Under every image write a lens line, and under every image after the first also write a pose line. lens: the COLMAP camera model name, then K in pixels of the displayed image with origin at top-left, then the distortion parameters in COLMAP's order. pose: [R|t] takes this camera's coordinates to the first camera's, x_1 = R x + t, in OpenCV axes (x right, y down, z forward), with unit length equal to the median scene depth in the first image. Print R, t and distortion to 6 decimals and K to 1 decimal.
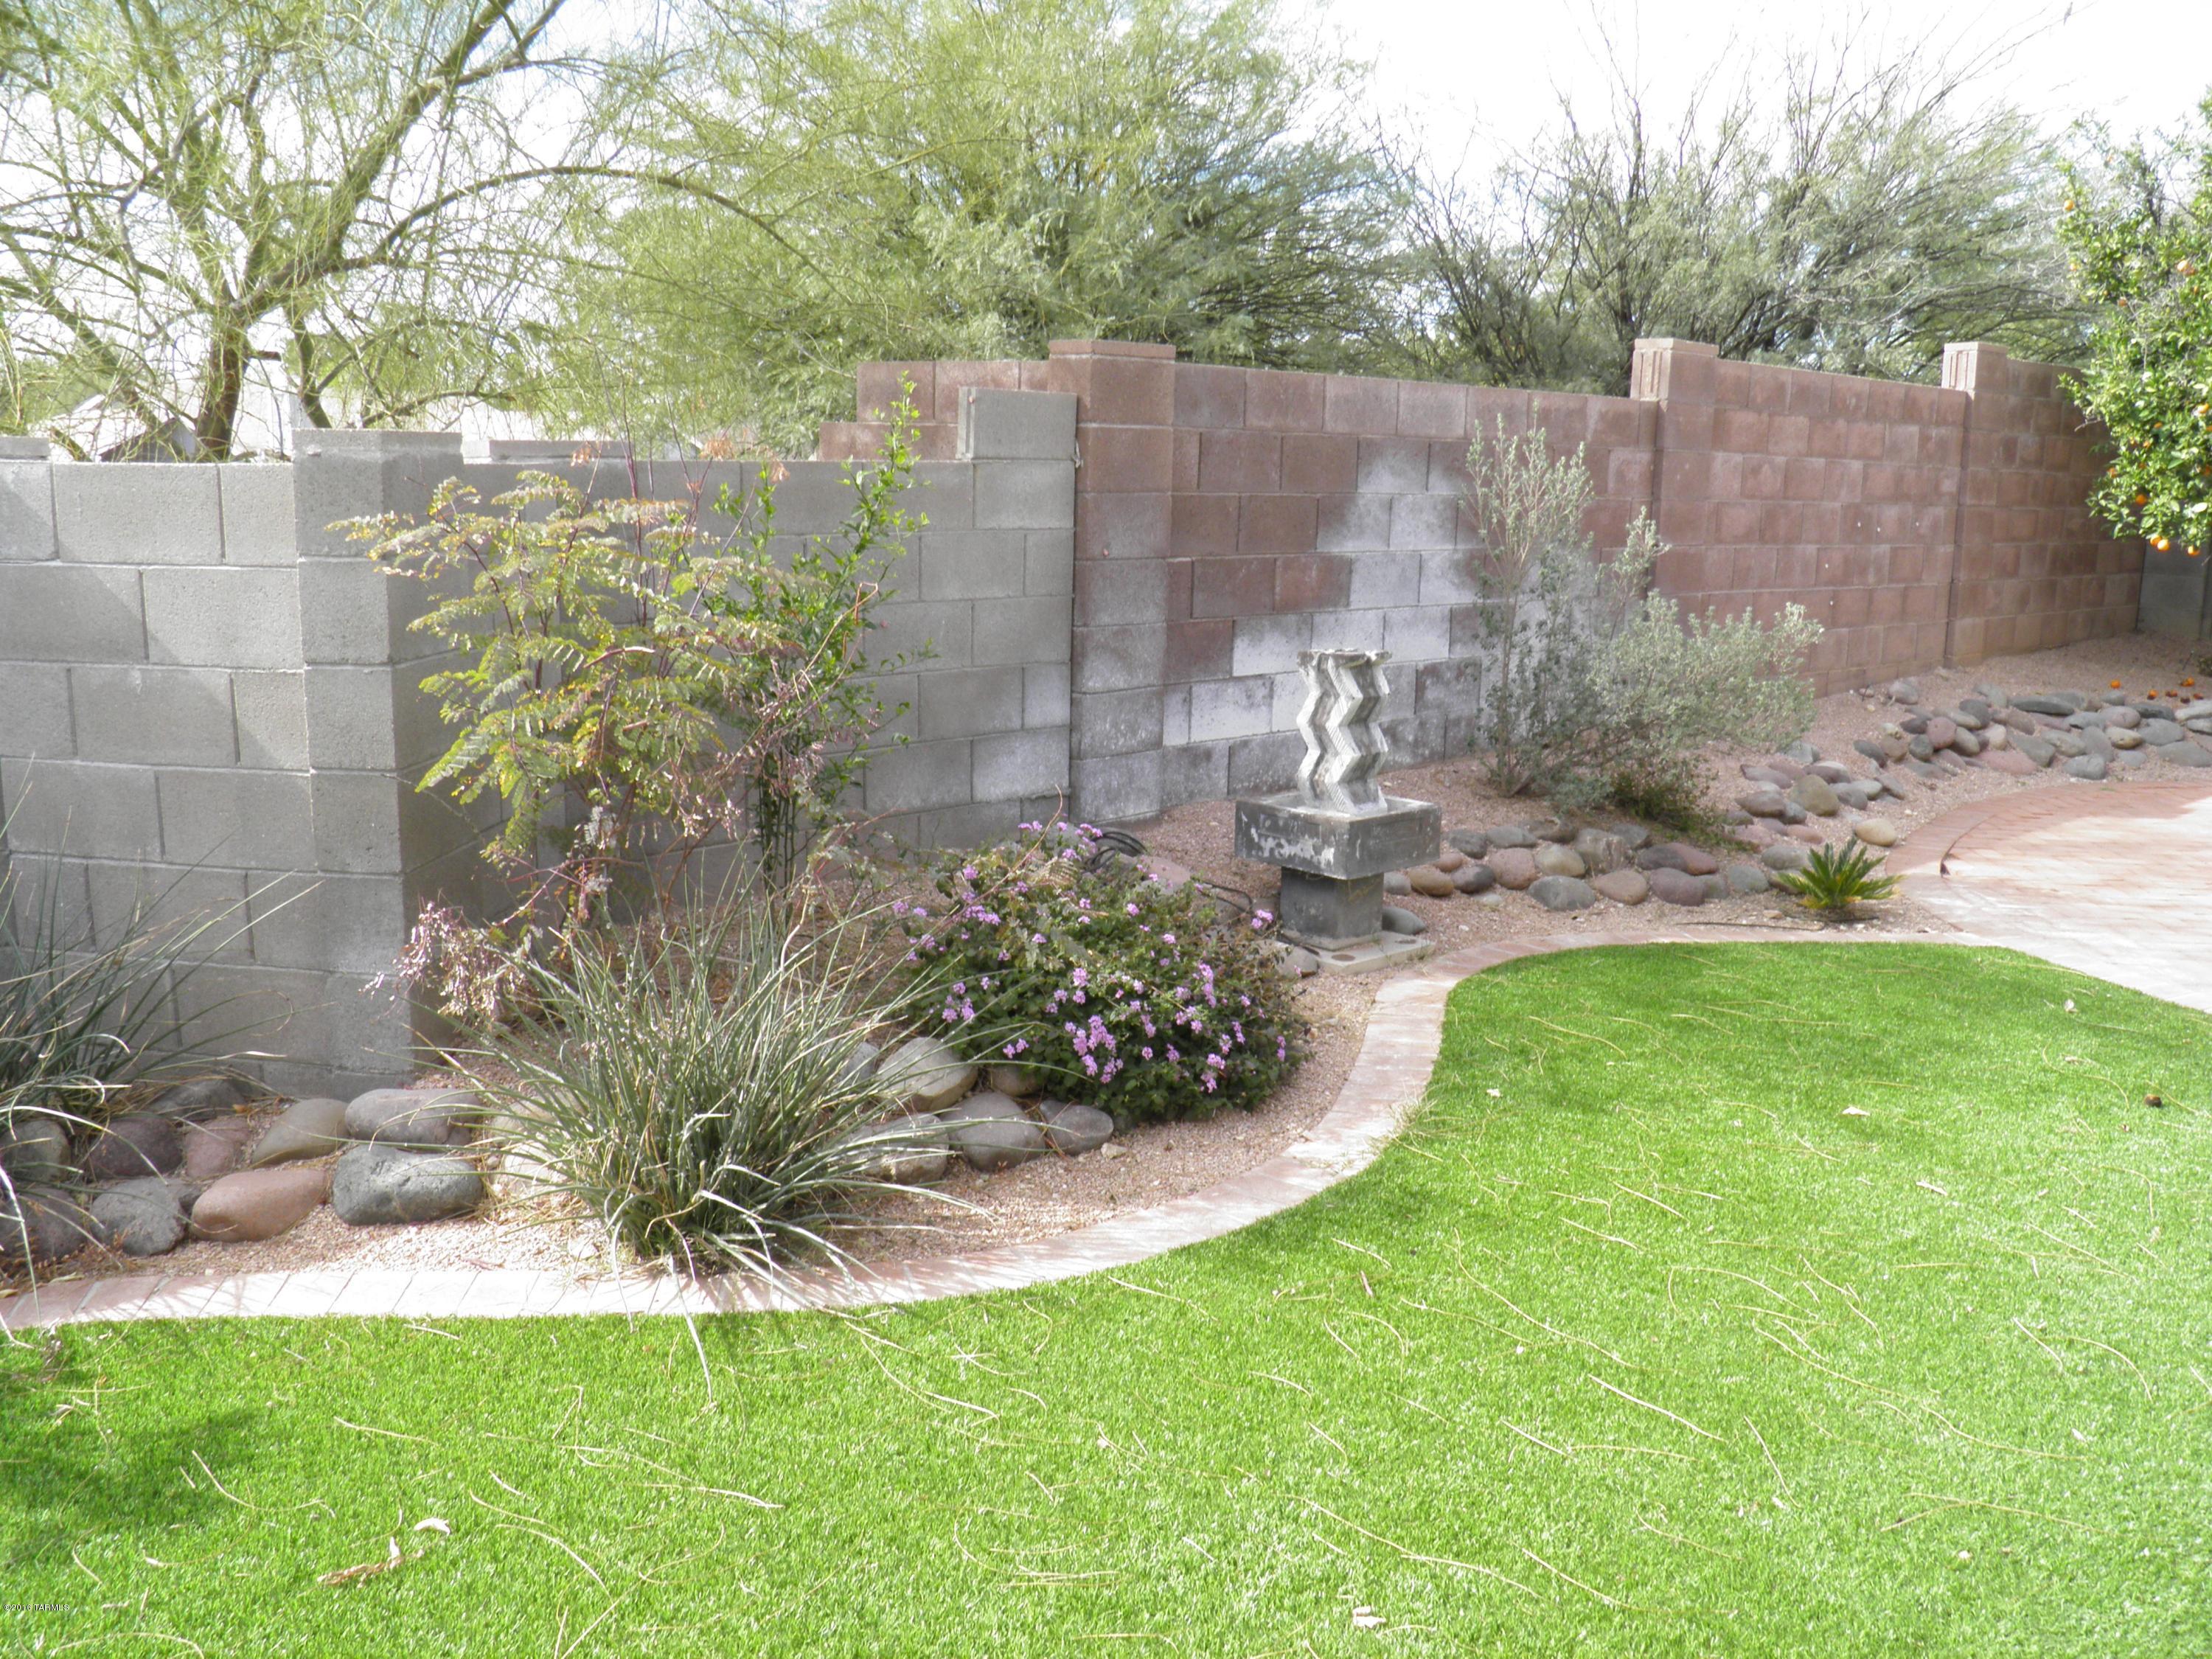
lens RADIAL K [[1813.6, 0, 1097.8], [0, 1813.6, 823.8], [0, 0, 1]] dist [-0.138215, 0.082195]
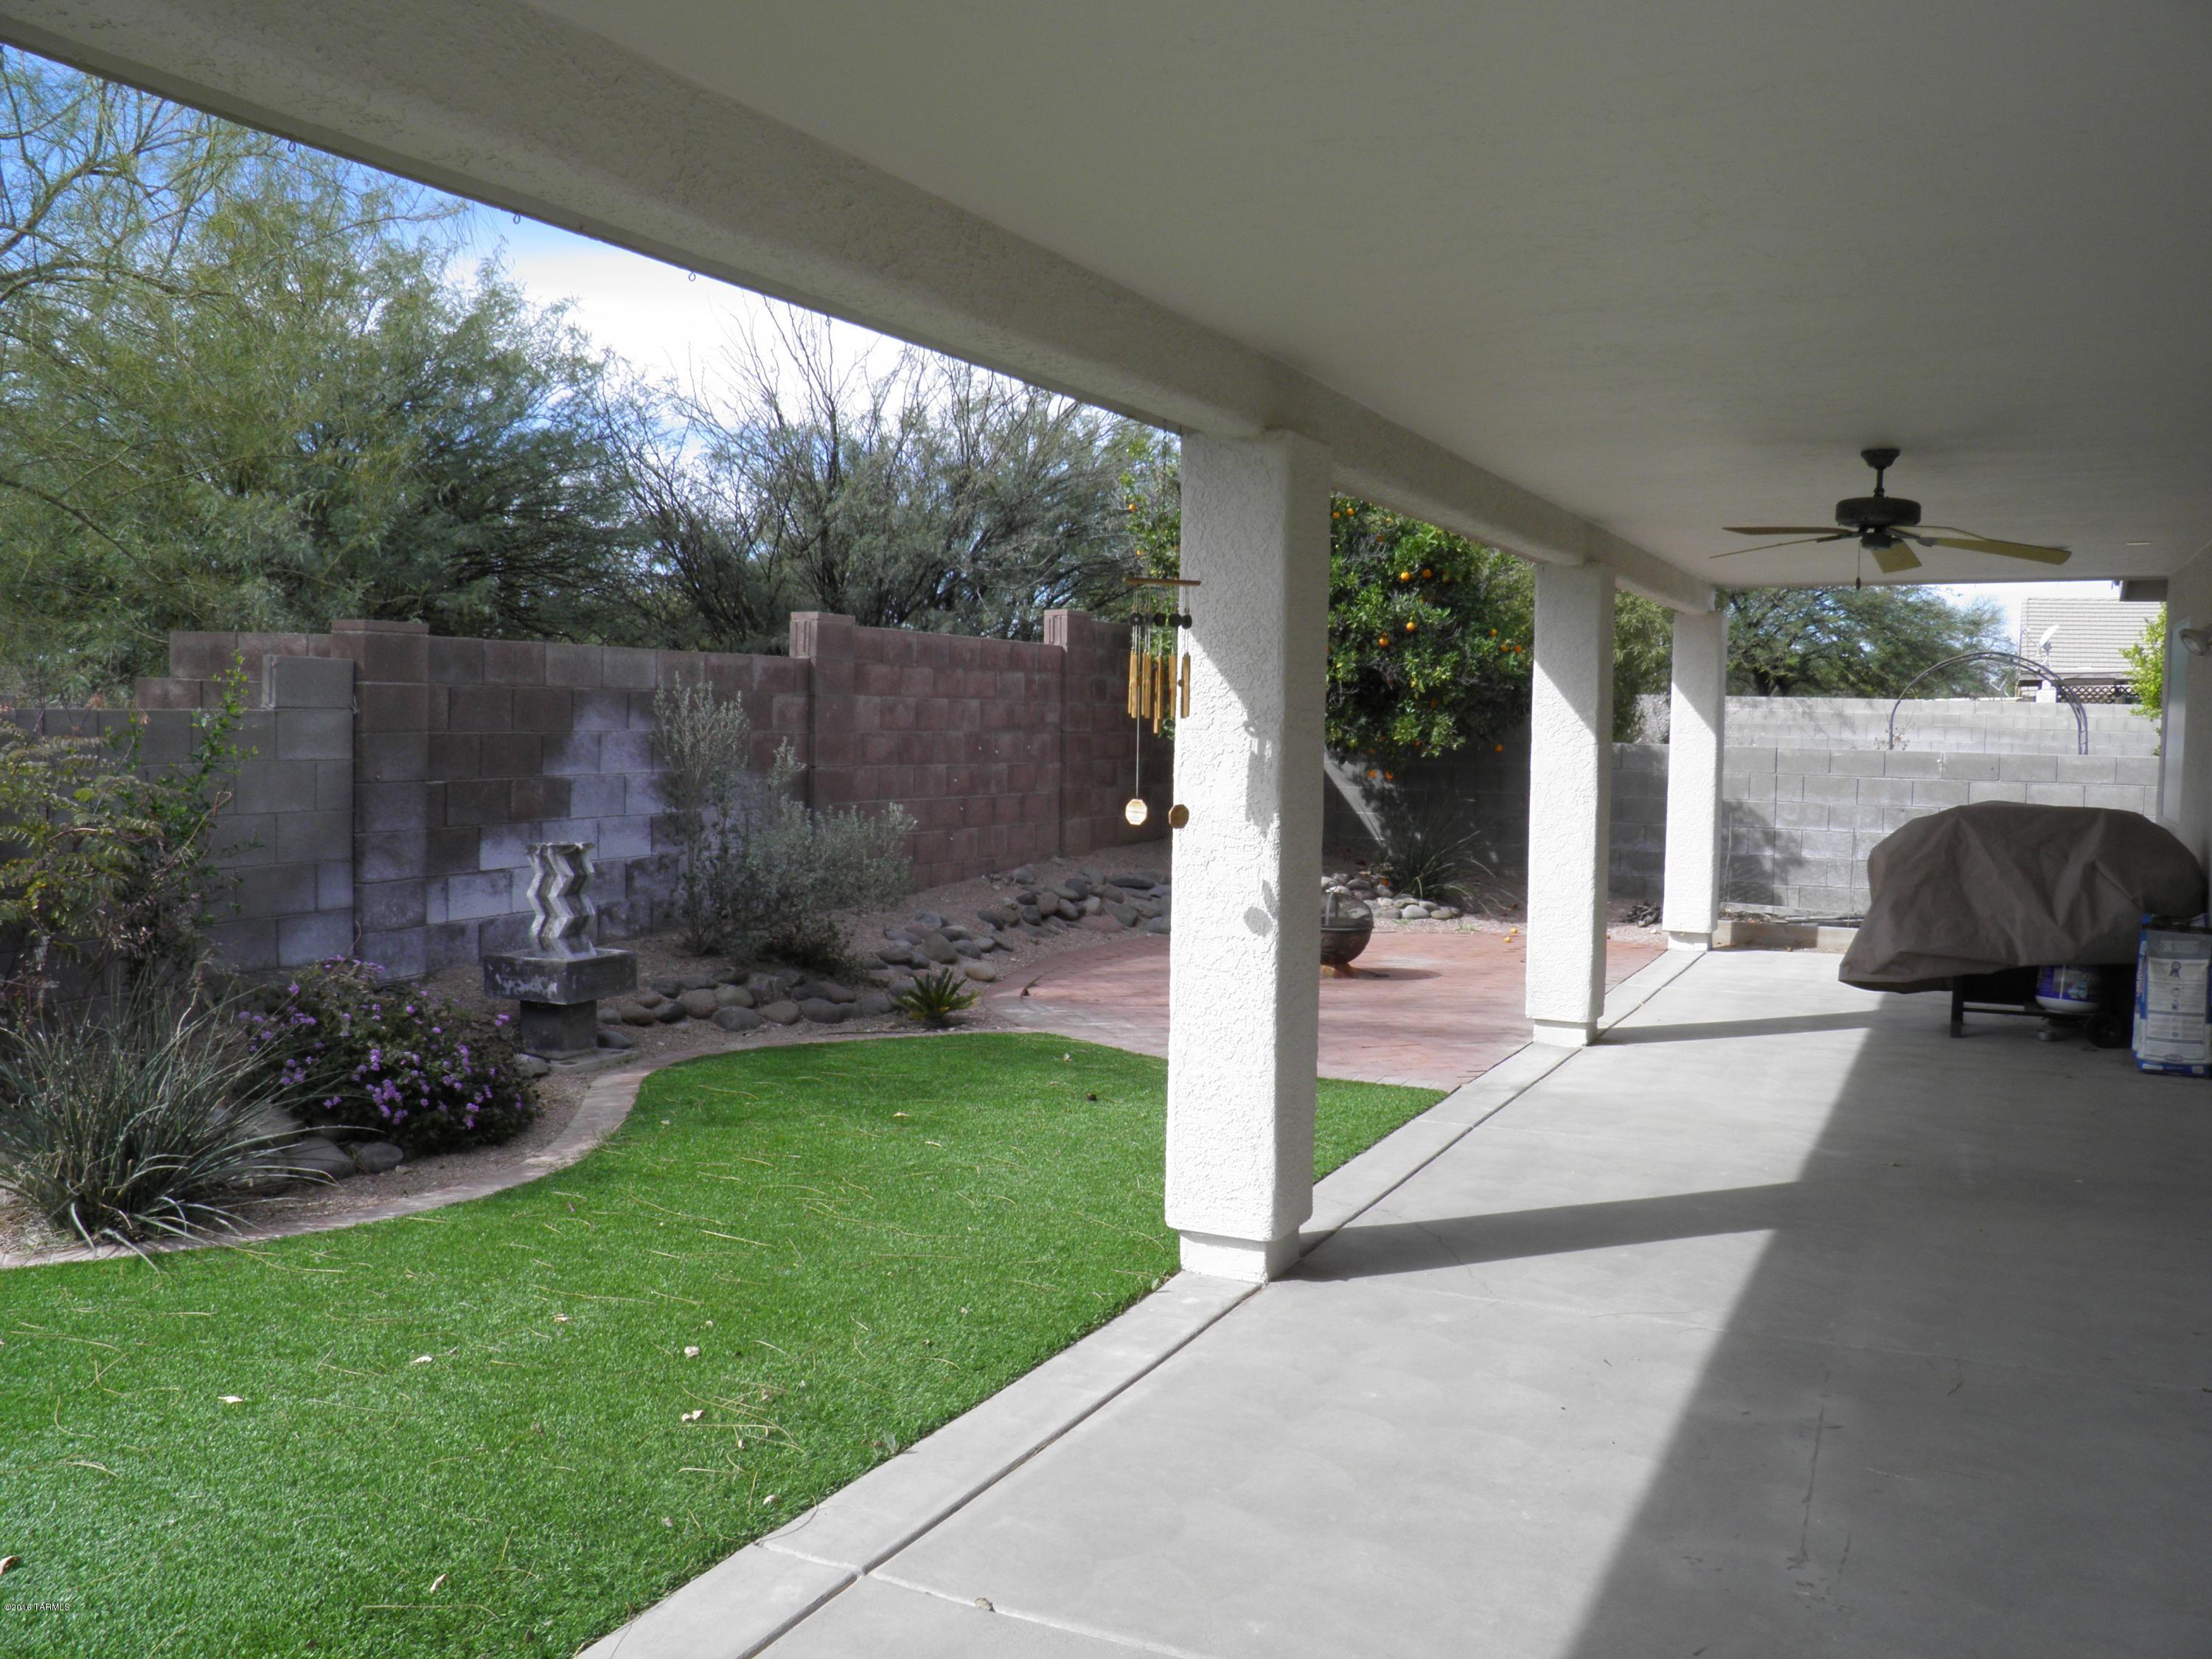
lens RADIAL K [[1813.6, 0, 1097.8], [0, 1813.6, 823.8], [0, 0, 1]] dist [-0.138215, 0.082195]
pose [[0.920934, -0.024001, 0.388980, -0.016078], [0.074802, 0.990430, -0.115987, 0.070703], [-0.382473, 0.135913, 0.913916, -0.369643]]
